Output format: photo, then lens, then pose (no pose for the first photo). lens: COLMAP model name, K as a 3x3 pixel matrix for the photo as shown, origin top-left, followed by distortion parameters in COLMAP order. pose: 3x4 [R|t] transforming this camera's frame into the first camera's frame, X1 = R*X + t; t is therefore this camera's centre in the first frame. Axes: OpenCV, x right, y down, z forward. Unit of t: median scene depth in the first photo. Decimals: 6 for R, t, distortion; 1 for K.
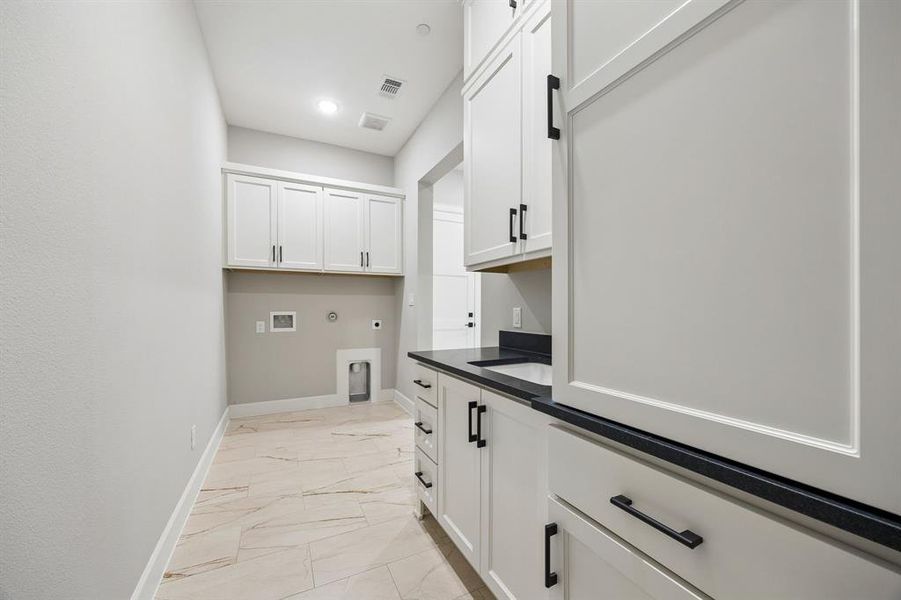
lens RADIAL K [[365.8, 0, 465.5], [0, 365.8, 309.0], [0, 0, 1]] dist [-0.000804, -0.000131]
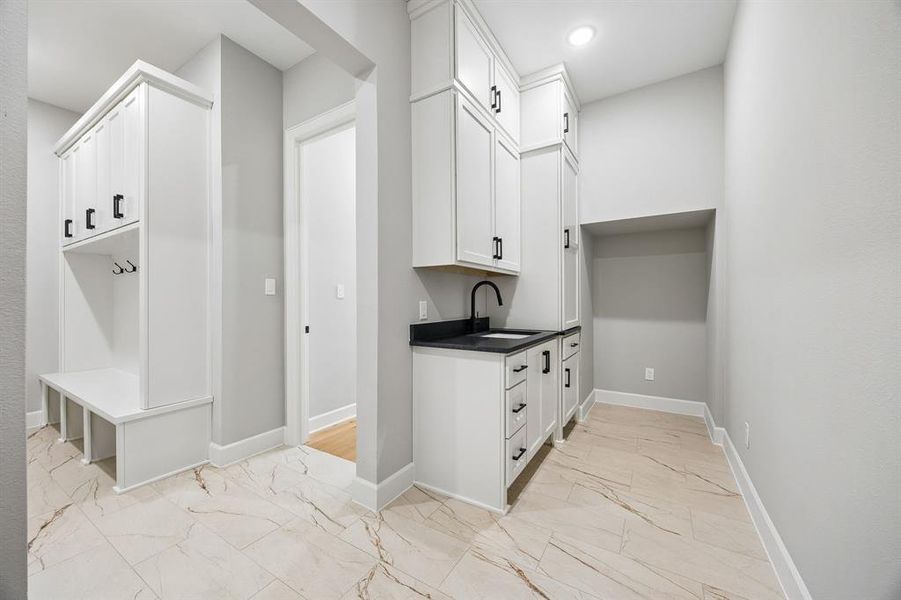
lens RADIAL K [[346.3, 0, 451.8], [0, 346.3, 304.4], [0, 0, 1]] dist [-0.000110, -0.000020]
pose [[-0.519538, 0.002649, 0.854443, -0.787380], [0.008688, 0.999960, 0.002182, 0.005081], [-0.854403, 0.008558, -0.519540, 1.489164]]
